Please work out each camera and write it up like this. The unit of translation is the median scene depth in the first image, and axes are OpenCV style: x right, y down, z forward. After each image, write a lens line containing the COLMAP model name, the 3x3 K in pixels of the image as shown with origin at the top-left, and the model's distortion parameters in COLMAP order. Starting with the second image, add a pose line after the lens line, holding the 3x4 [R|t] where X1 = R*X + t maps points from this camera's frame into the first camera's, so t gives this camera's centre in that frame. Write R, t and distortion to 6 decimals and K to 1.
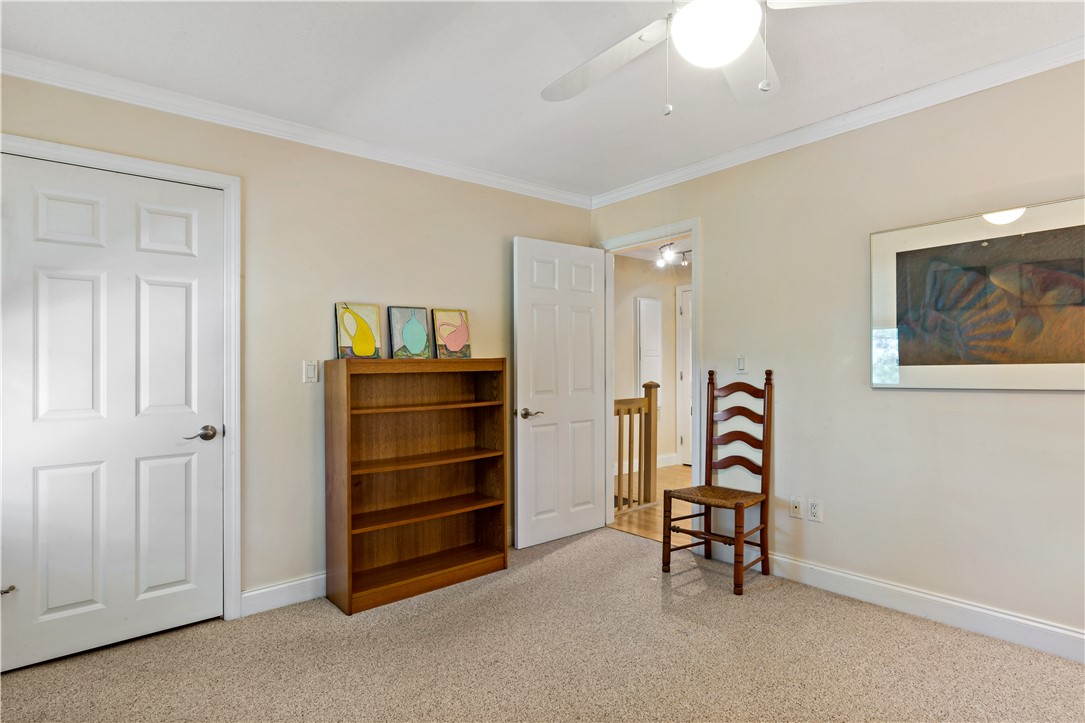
lens RADIAL K [[562.6, 0, 542.0], [0, 562.6, 370.3], [0, 0, 1]] dist [-0.001417, 0.000689]
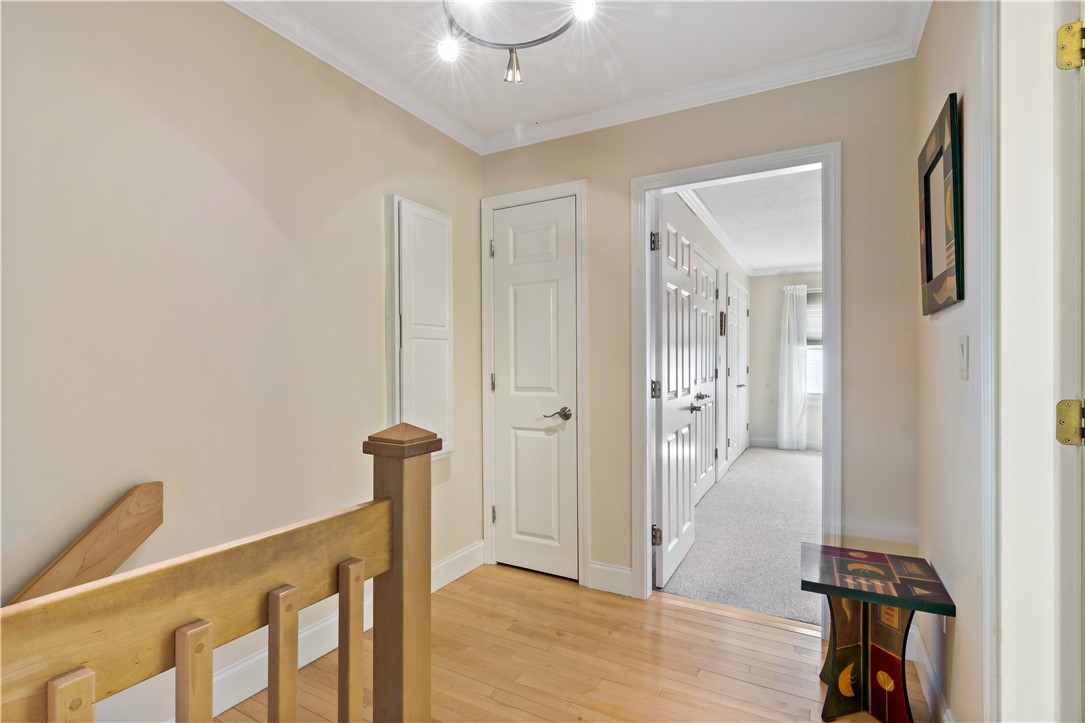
lens RADIAL K [[535.2, 0, 545.2], [0, 535.2, 361.2], [0, 0, 1]] dist [-0.011754, 0.008637]
pose [[0.929452, -0.000786, 0.368942, 0.255261], [0.006976, 0.999856, -0.015444, -0.001506], [-0.368877, 0.016928, 0.929324, 1.189110]]
